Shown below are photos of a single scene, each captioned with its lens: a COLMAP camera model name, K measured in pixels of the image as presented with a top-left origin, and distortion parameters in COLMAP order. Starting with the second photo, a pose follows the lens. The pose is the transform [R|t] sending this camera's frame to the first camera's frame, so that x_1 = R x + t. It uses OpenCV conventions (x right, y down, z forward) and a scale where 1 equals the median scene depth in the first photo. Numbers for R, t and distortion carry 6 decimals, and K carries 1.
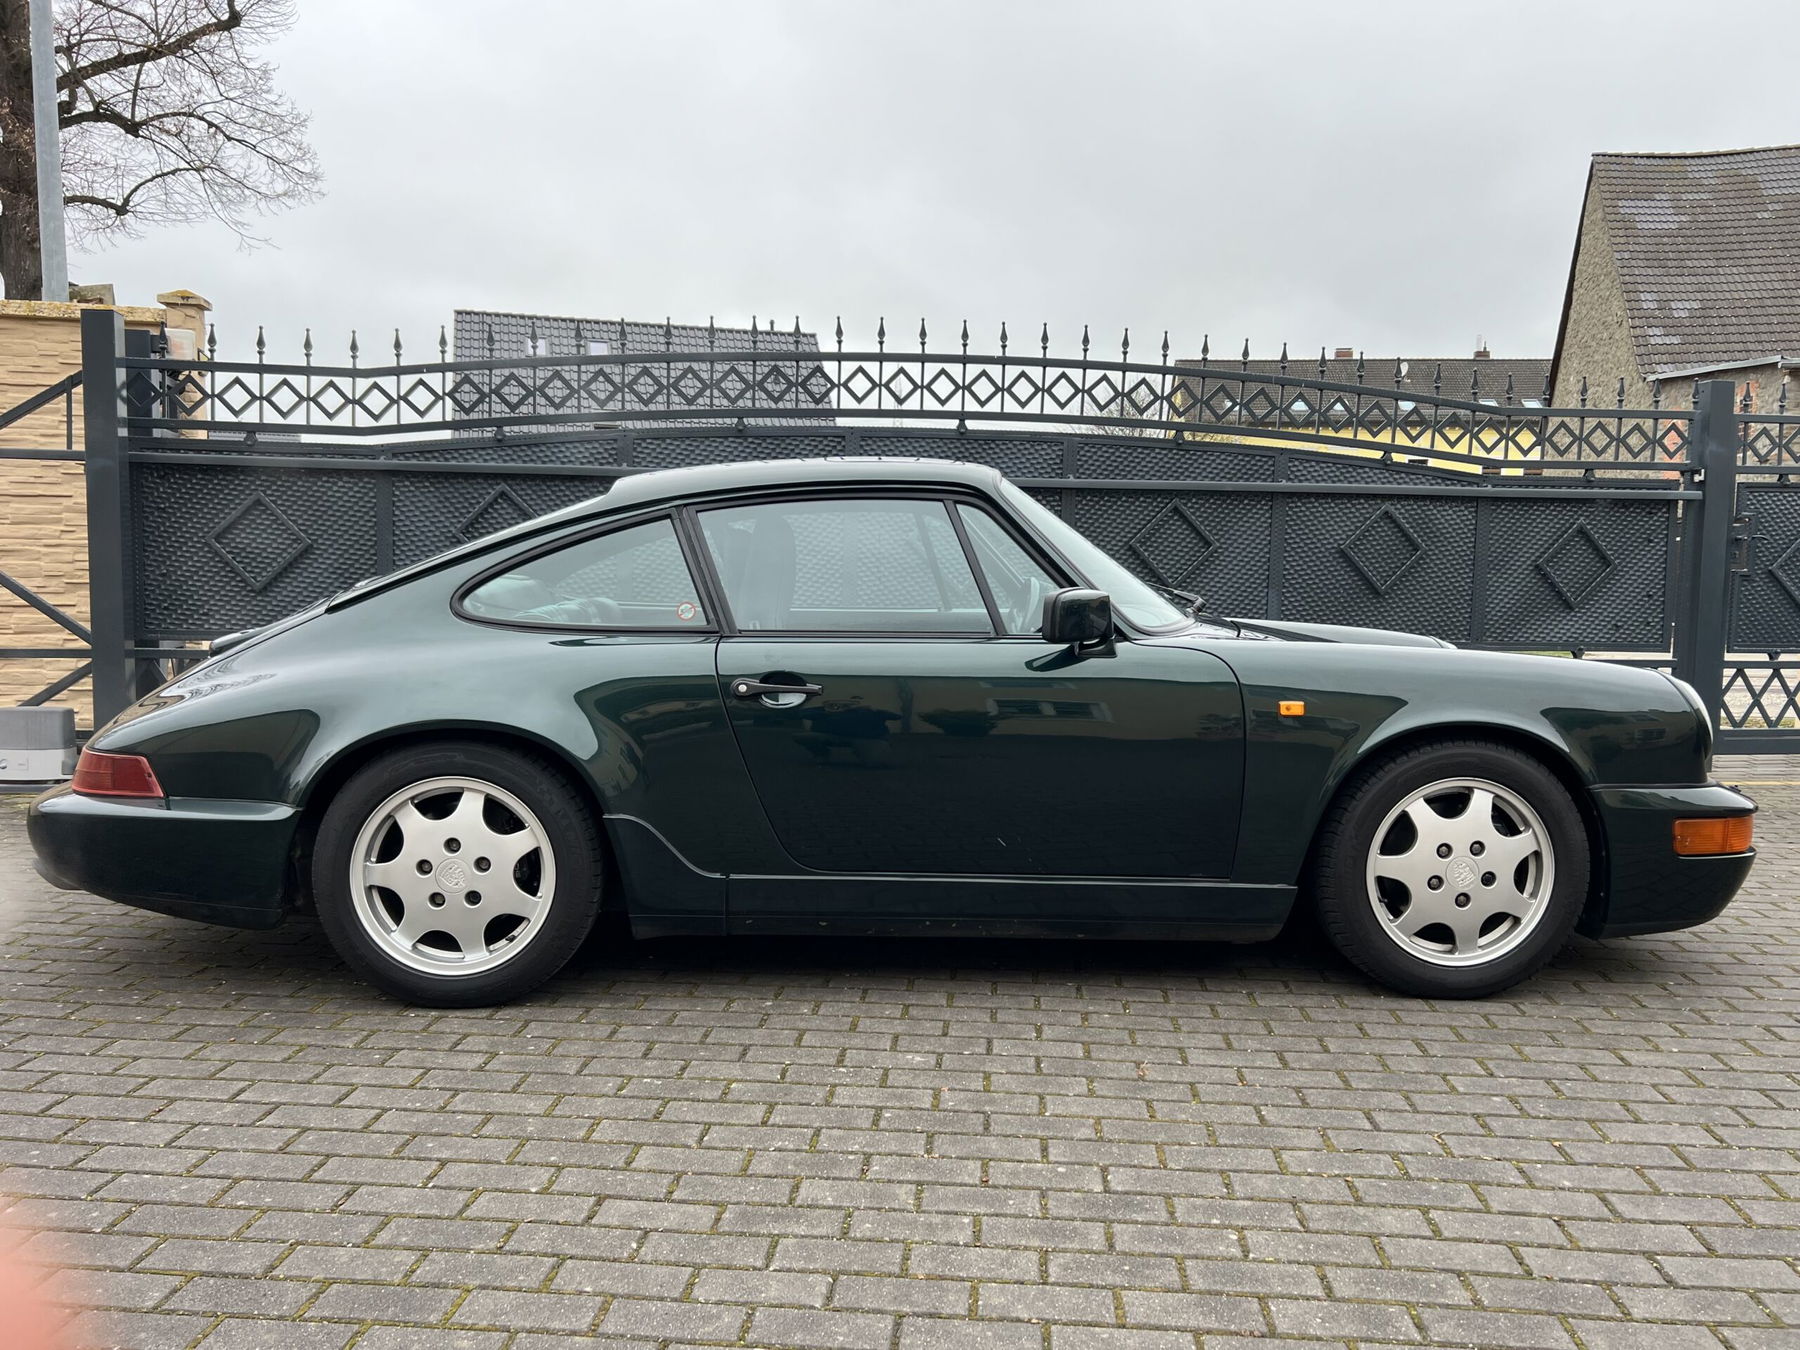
lens RADIAL K [[1390.6, 0, 965.7], [0, 1390.6, 666.6], [0, 0, 1]] dist [0.061416, -0.115272]
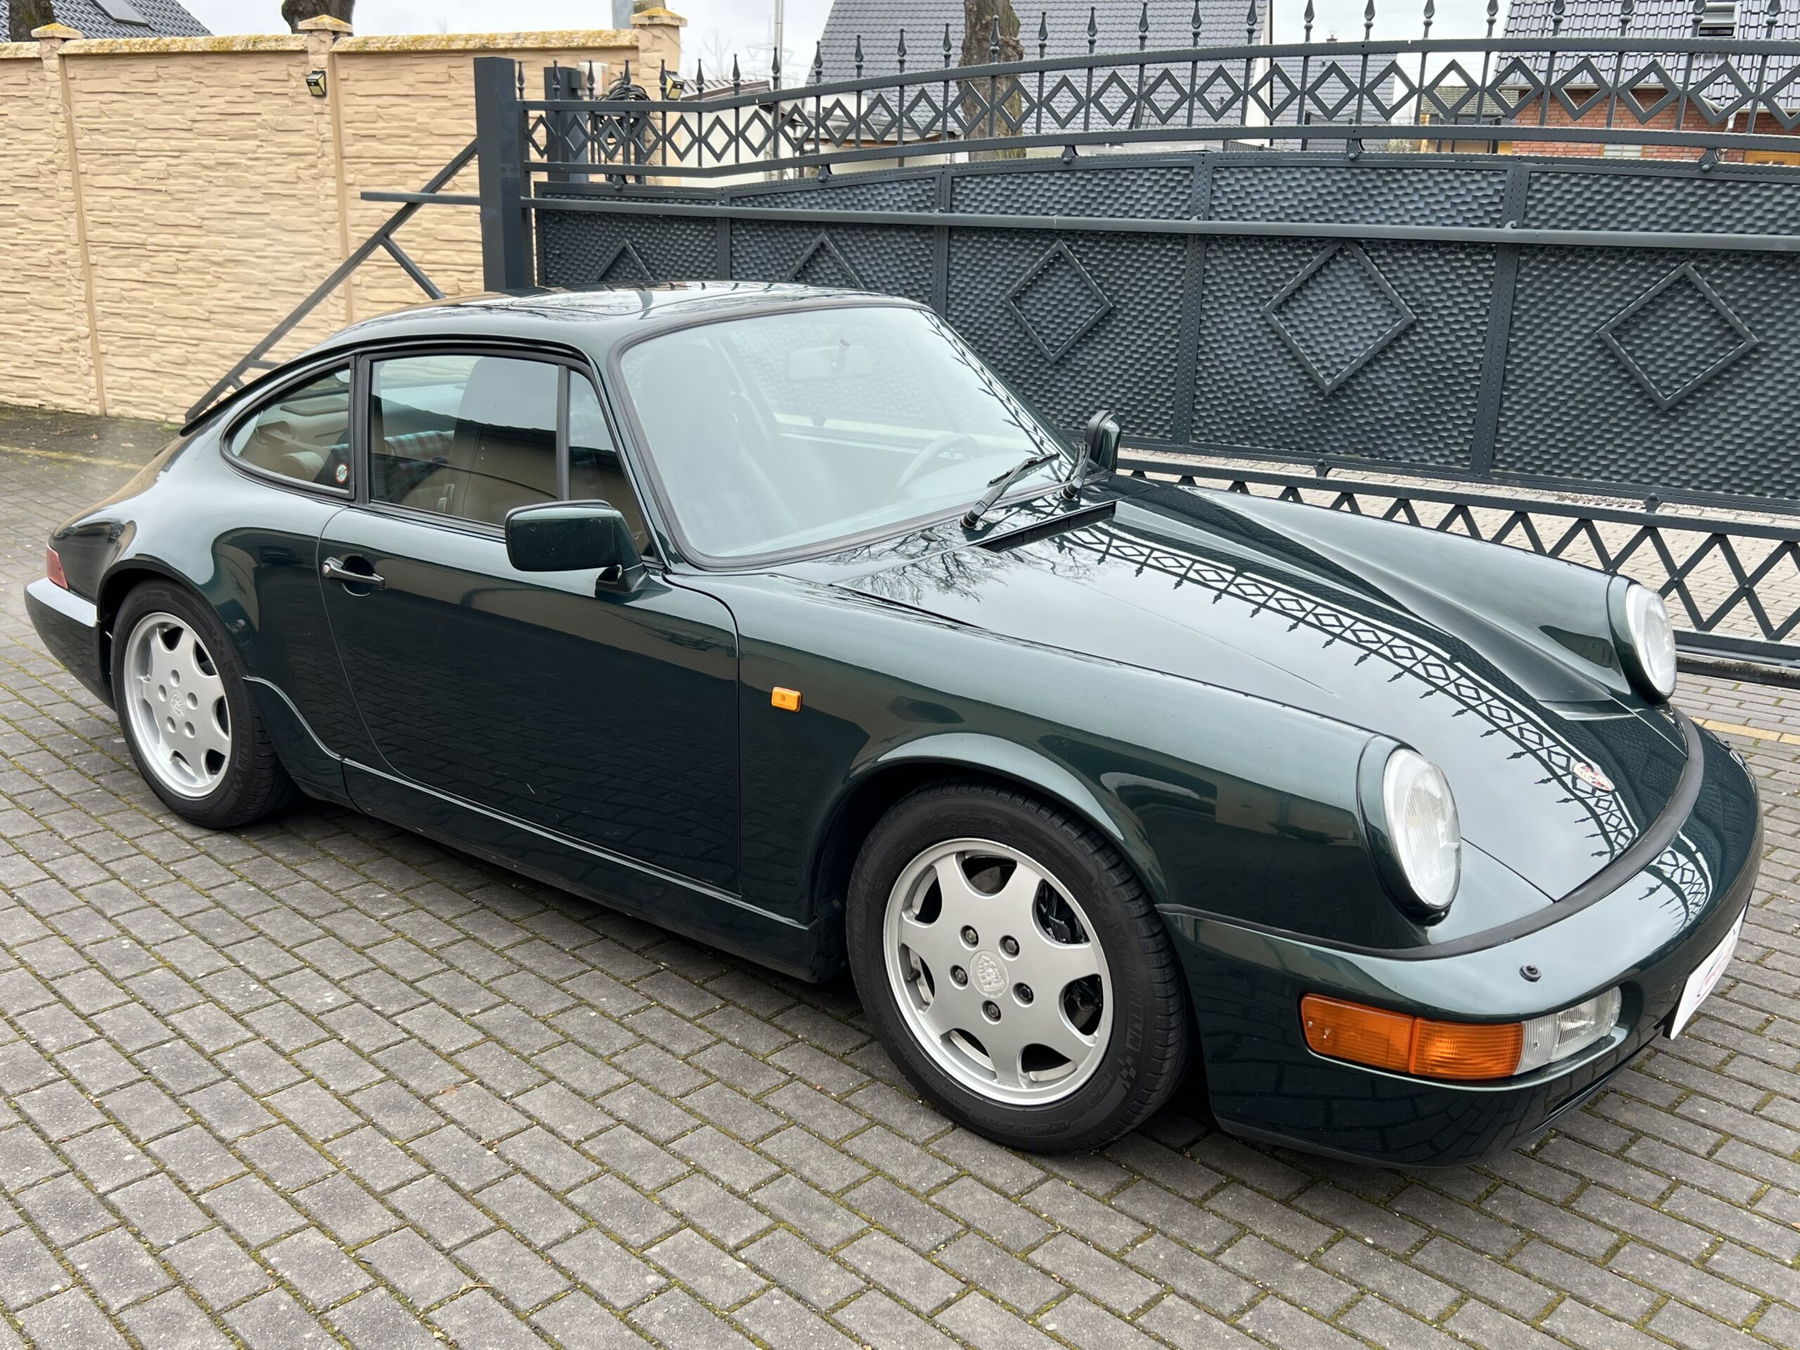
lens RADIAL K [[1656.9, 0, 892.9], [0, 1656.9, 711.0], [0, 0, 1]] dist [0.049852, -0.089610]
pose [[0.768303, 0.191343, -0.610818, 0.789699], [-0.057217, 0.970984, 0.232199, -0.164395], [0.637524, -0.143450, 0.756958, 0.368741]]
